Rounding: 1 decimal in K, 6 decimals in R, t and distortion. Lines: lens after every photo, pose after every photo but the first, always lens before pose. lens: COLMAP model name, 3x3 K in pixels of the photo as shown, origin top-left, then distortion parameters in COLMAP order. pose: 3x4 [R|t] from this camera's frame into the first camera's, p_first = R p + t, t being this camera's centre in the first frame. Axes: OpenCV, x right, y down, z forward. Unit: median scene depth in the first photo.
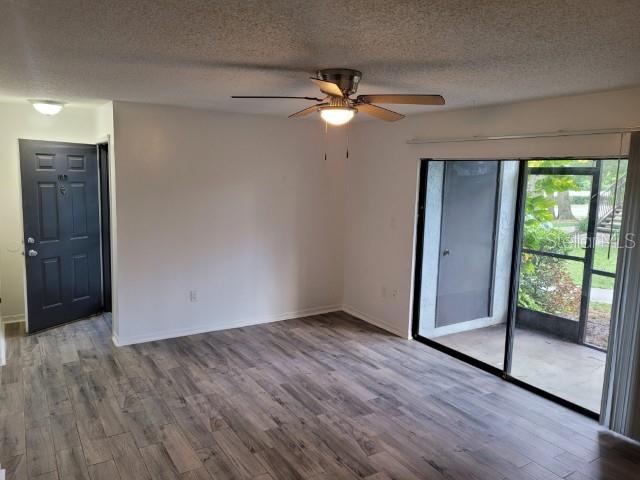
lens RADIAL K [[480.5, 0, 322.9], [0, 480.5, 237.1], [0, 0, 1]] dist [0.014247, -0.009609]
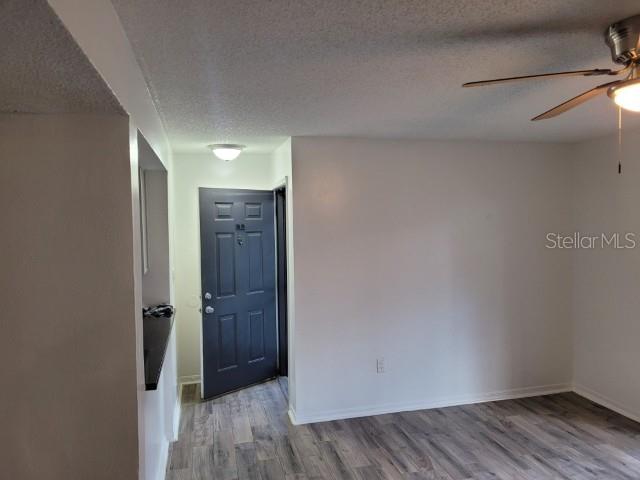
lens RADIAL K [[480.5, 0, 319.0], [0, 480.5, 239.9], [0, 0, 1]] dist [0.014247, -0.009609]
pose [[0.942501, -0.031461, -0.332720, -0.096020], [-0.000369, 0.995461, -0.095173, -0.011902], [0.334204, 0.089823, 0.938211, 0.197497]]
